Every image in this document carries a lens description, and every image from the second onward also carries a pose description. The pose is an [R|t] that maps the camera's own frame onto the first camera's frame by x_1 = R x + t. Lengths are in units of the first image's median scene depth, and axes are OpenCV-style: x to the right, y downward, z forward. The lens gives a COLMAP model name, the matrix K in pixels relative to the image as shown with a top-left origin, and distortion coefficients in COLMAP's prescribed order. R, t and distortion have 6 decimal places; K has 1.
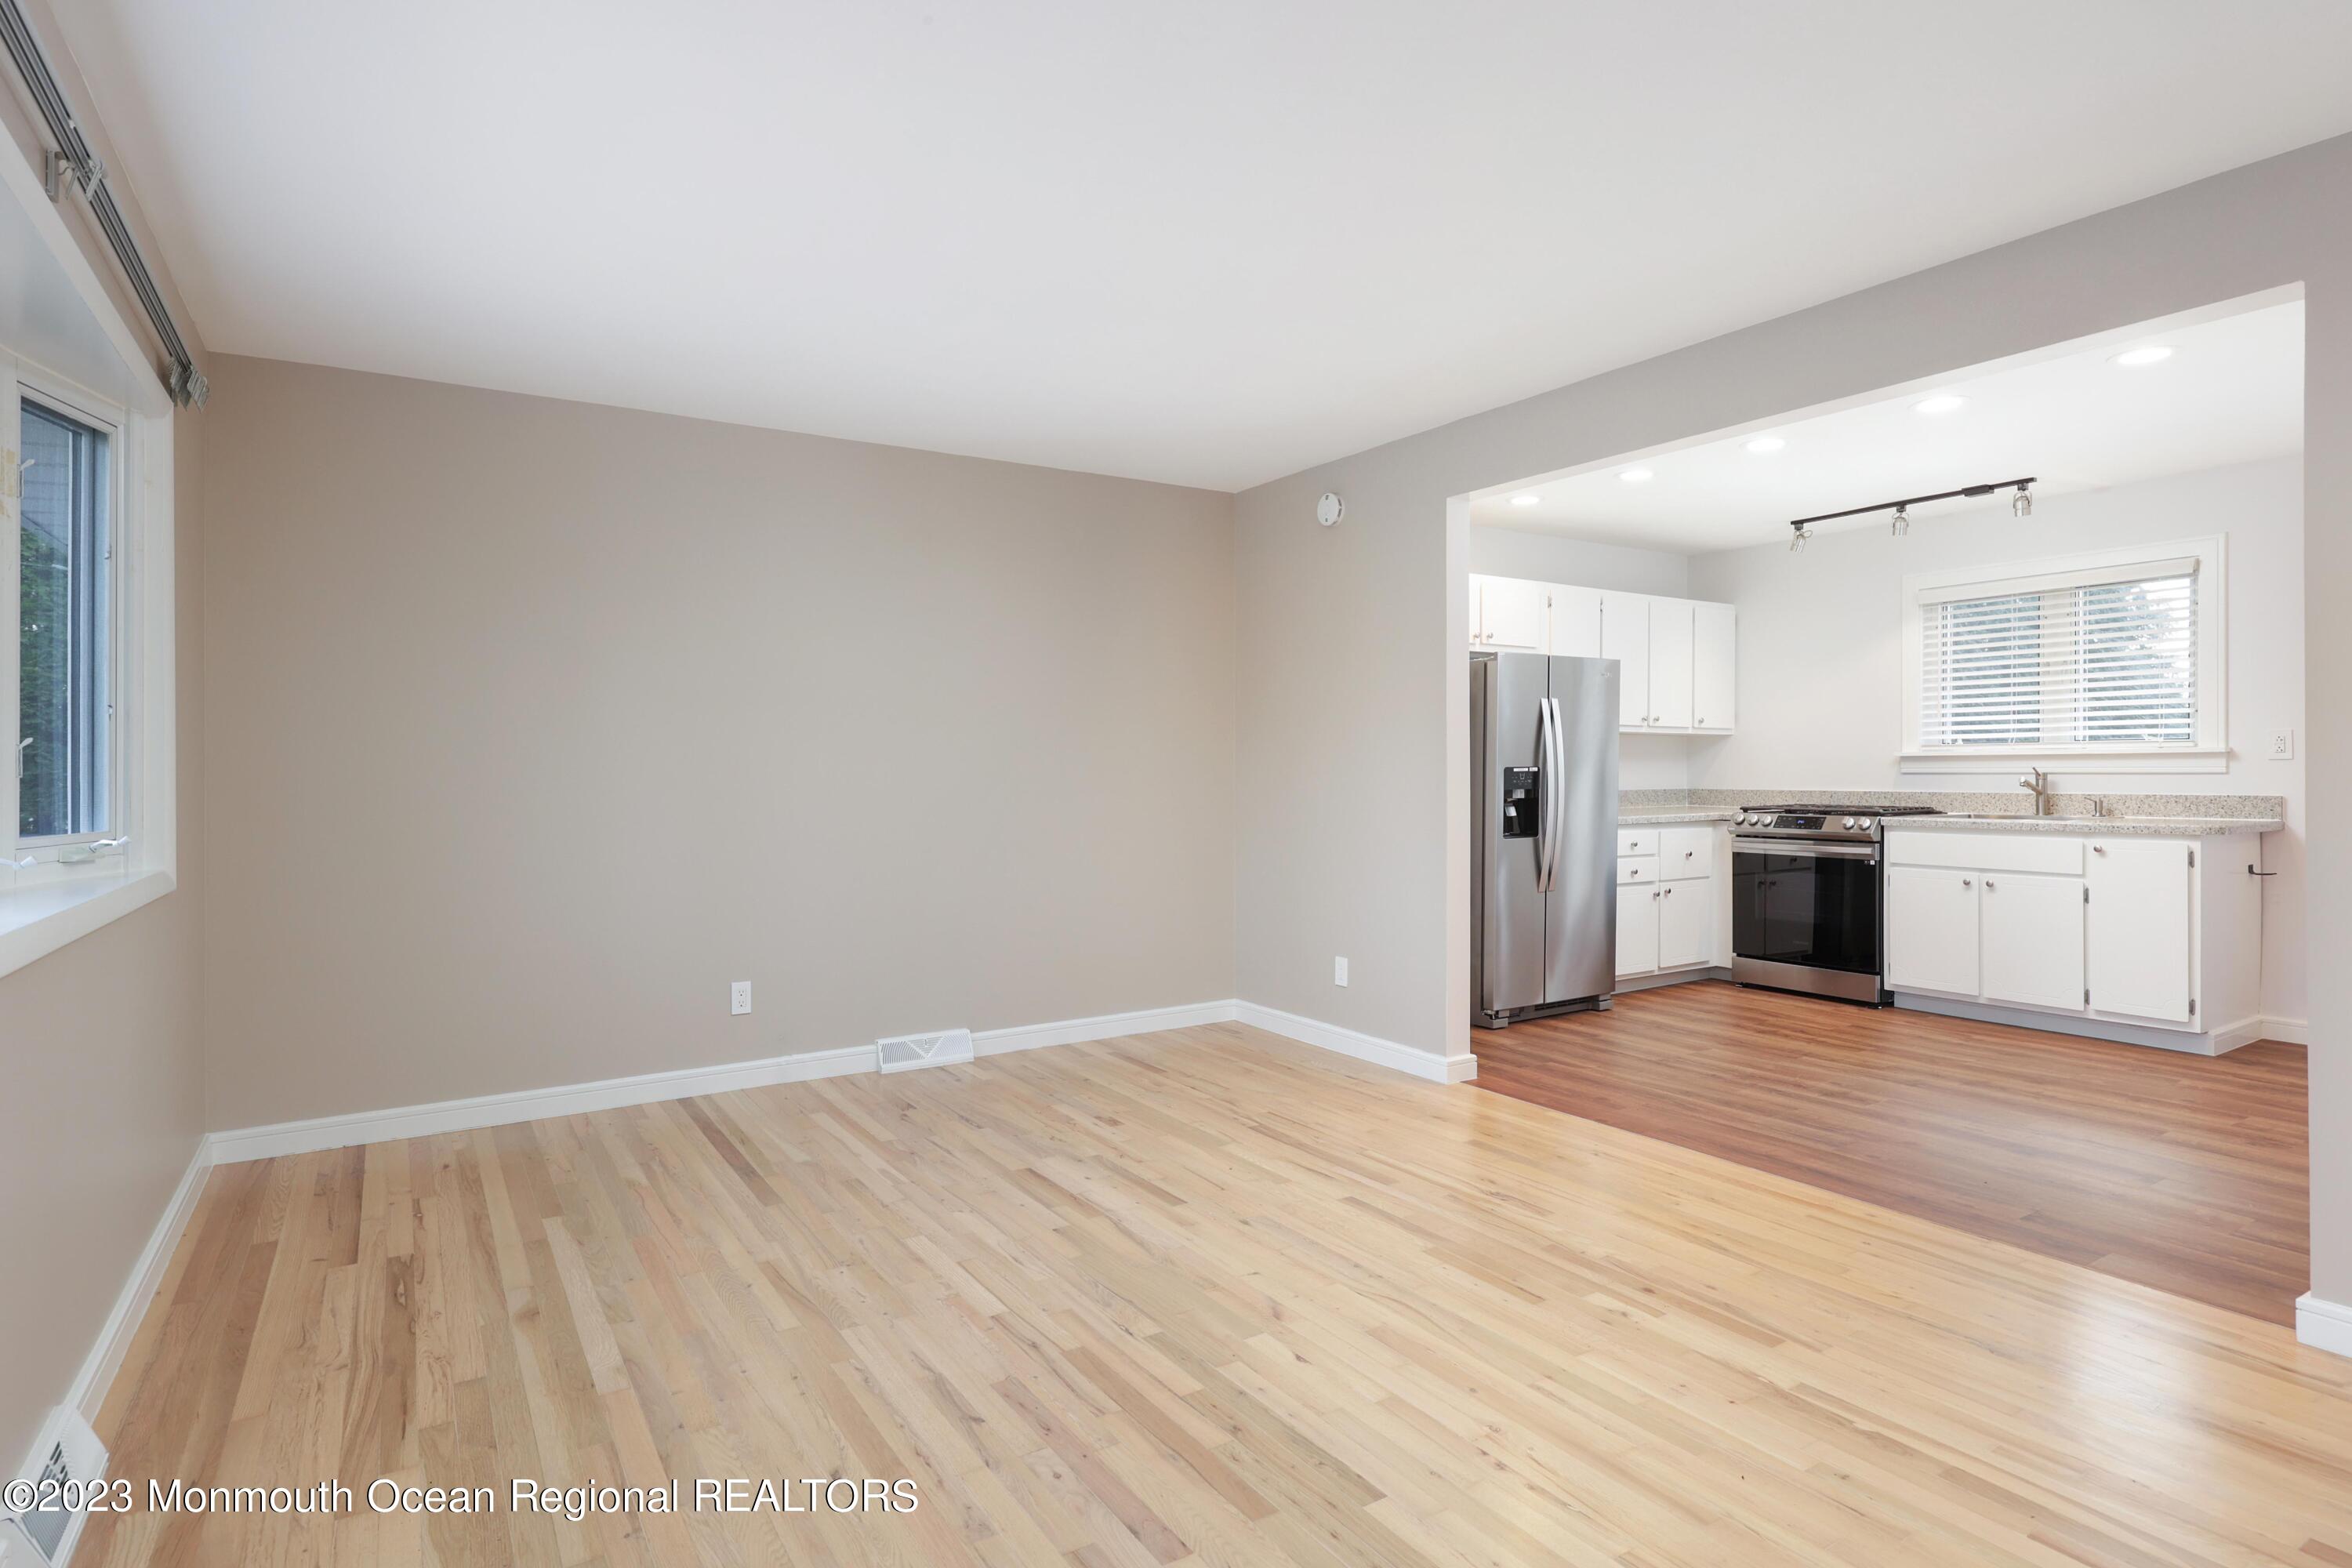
lens RADIAL K [[1234.0, 0, 1212.0], [0, 1234.0, 778.1], [0, 0, 1]] dist [-0.000789, 0.000334]
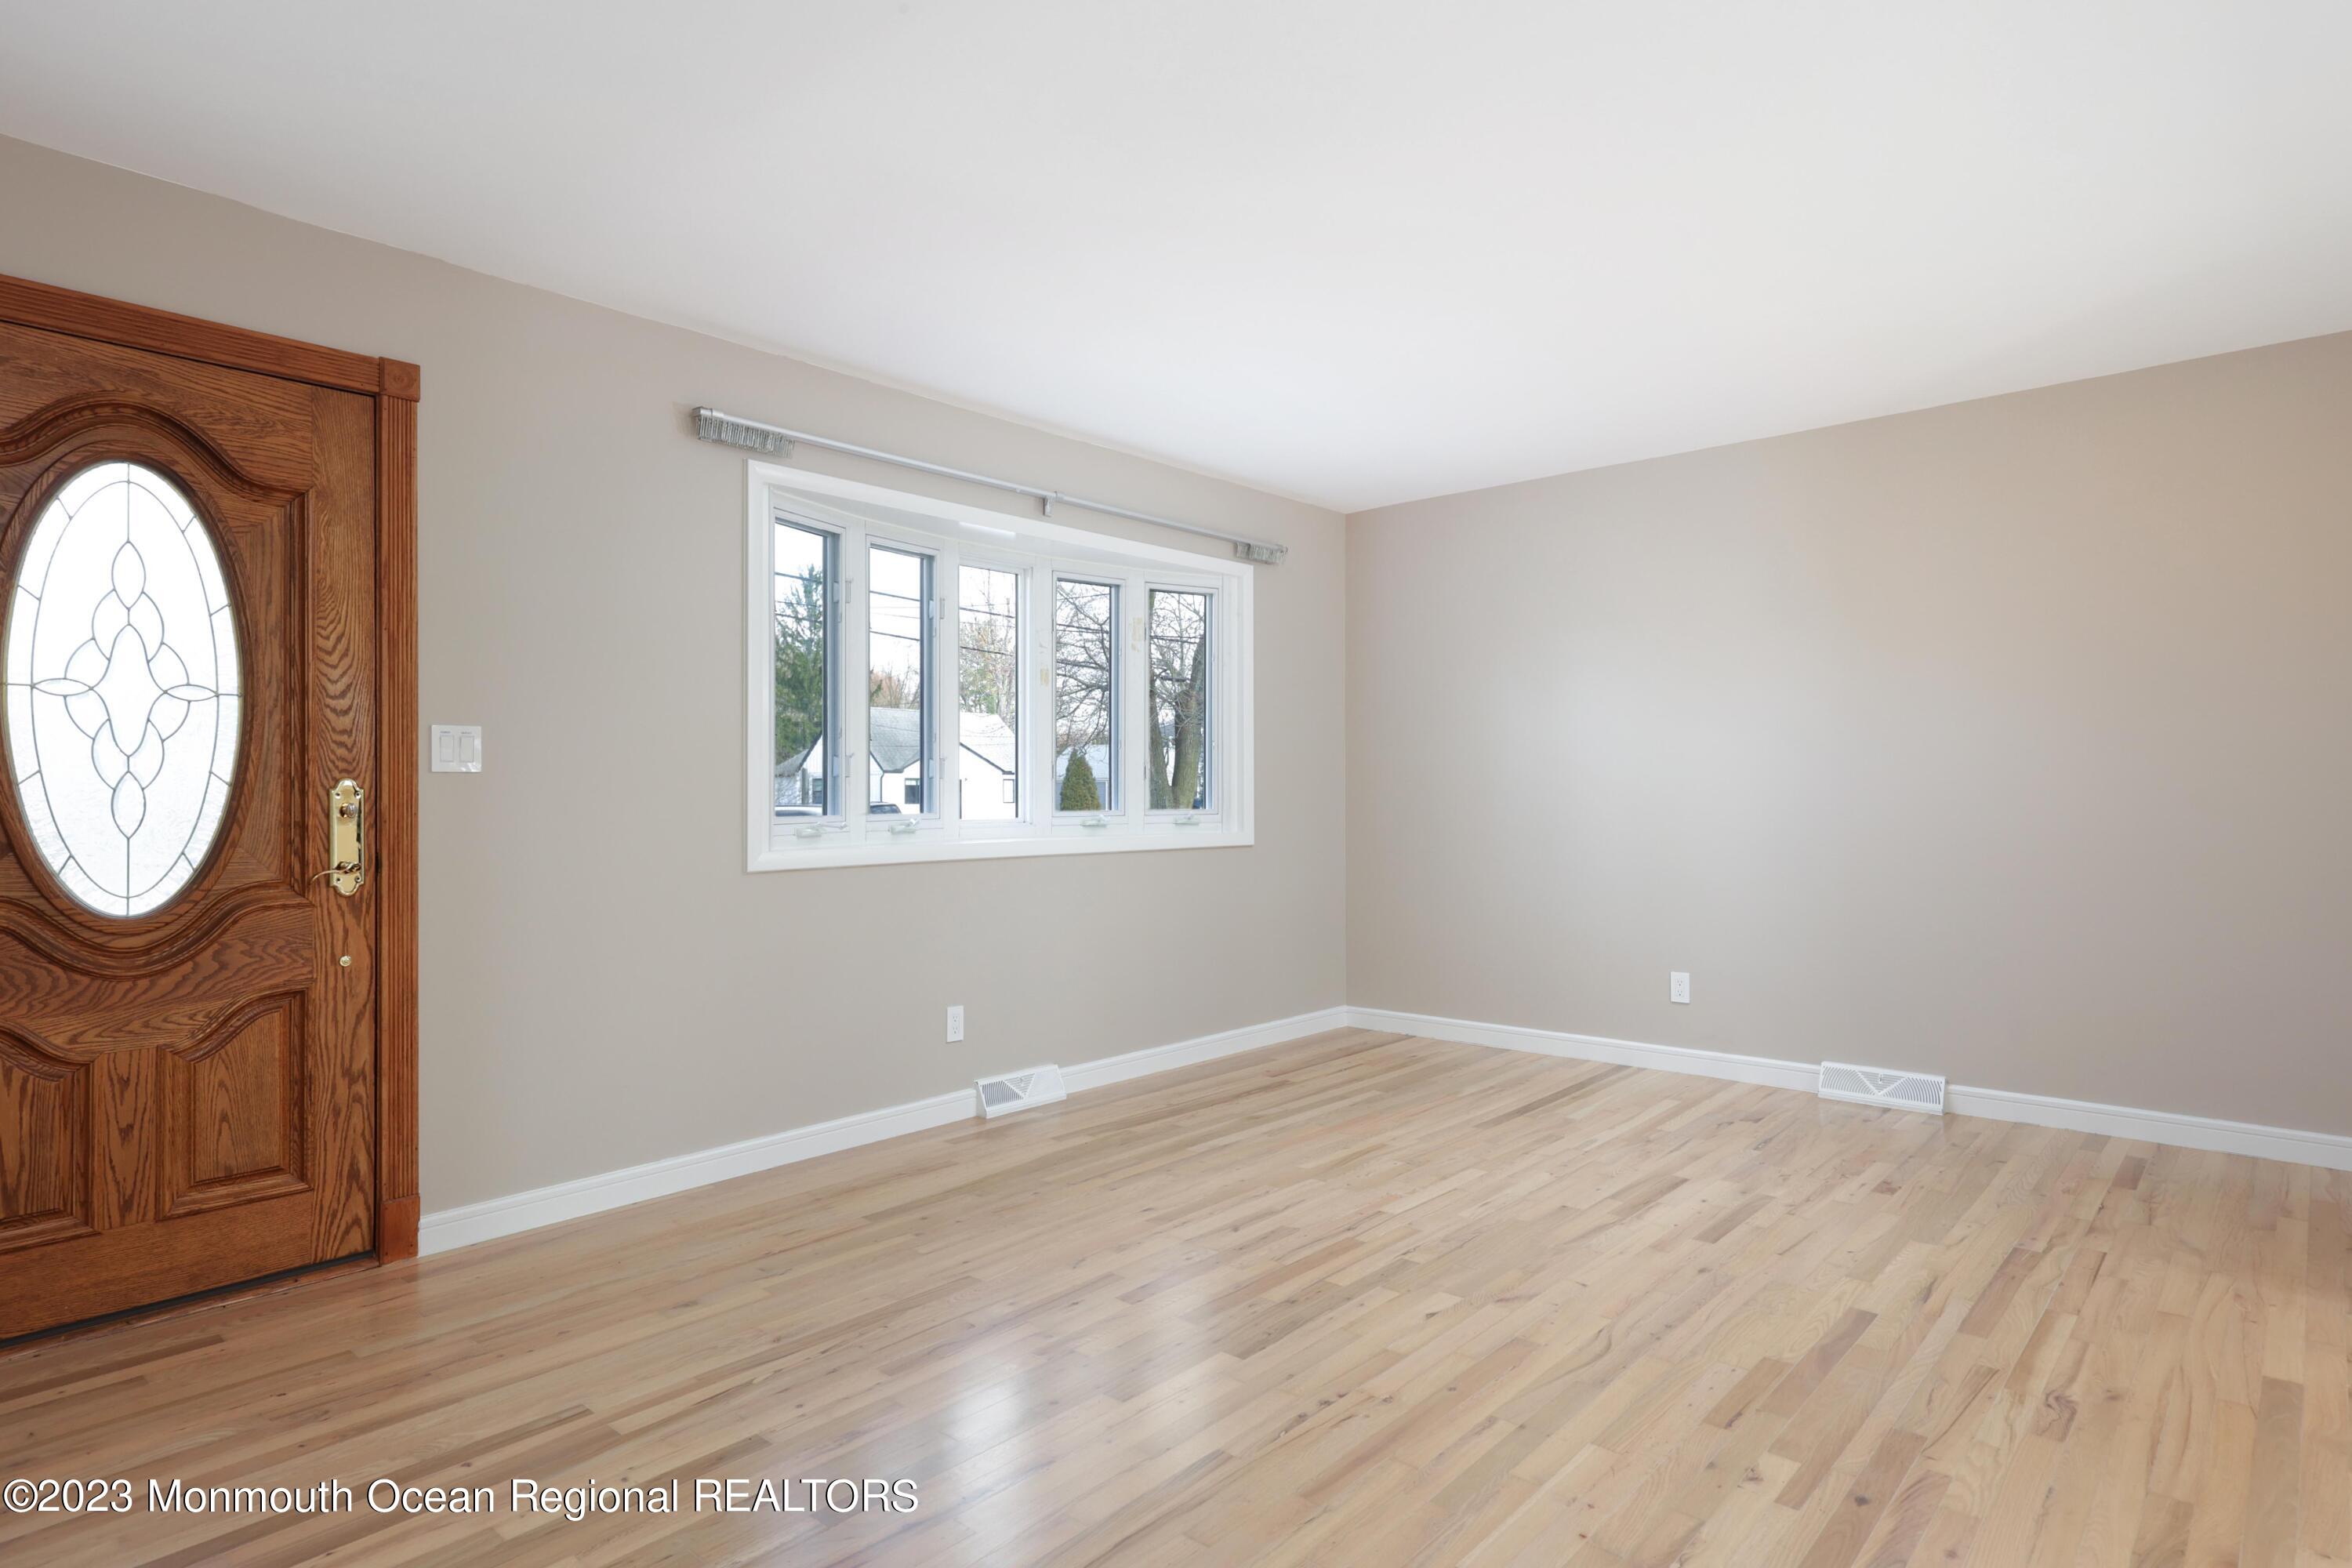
lens RADIAL K [[1314.7, 0, 1103.6], [0, 1314.7, 792.6], [0, 0, 1]] dist [0.019305, 0.000389]
pose [[0.224983, 0.005892, -0.974345, 0.498815], [-0.005568, 0.999973, 0.004761, 0.005278], [0.974347, 0.004354, 0.225010, 0.204459]]
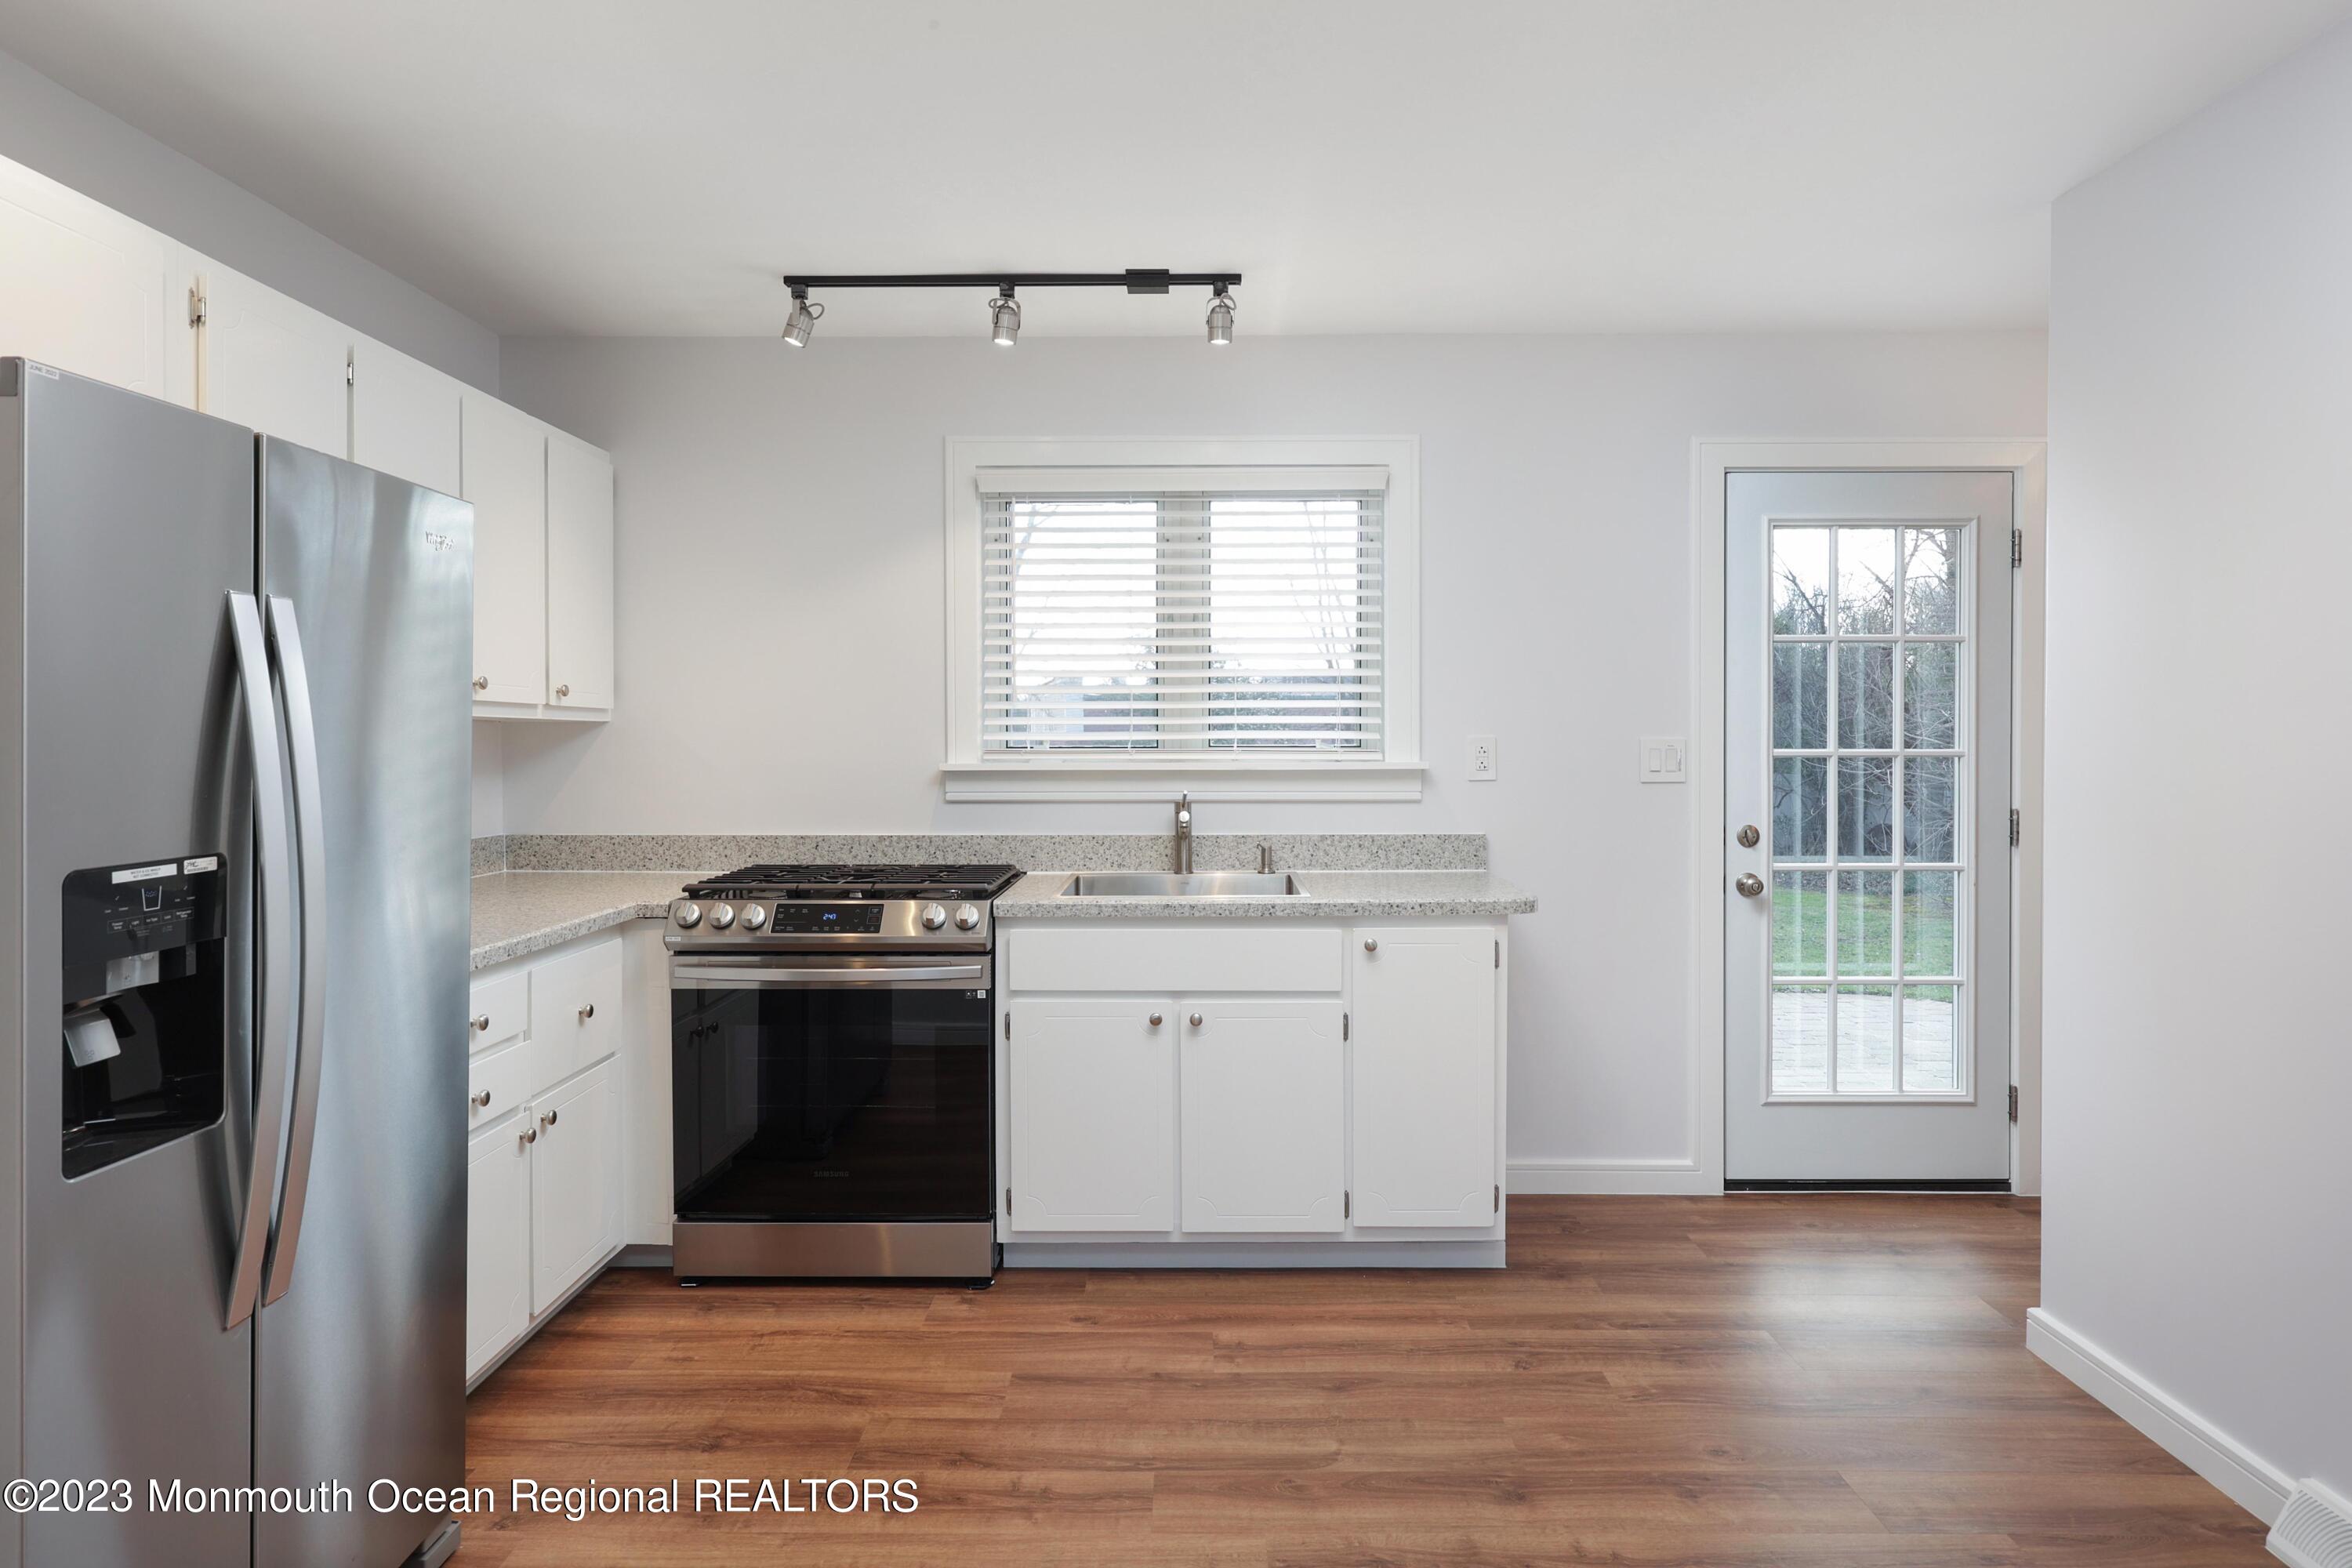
lens RADIAL K [[1331.6, 0, 1138.4], [0, 1331.6, 753.6], [0, 0, 1]] dist [-0.000126, 0.000102]
pose [[0.571371, -0.003510, 0.820684, 0.147484], [0.003904, 0.999991, 0.001558, -0.029800], [-0.820682, 0.002314, 0.571380, 0.692921]]
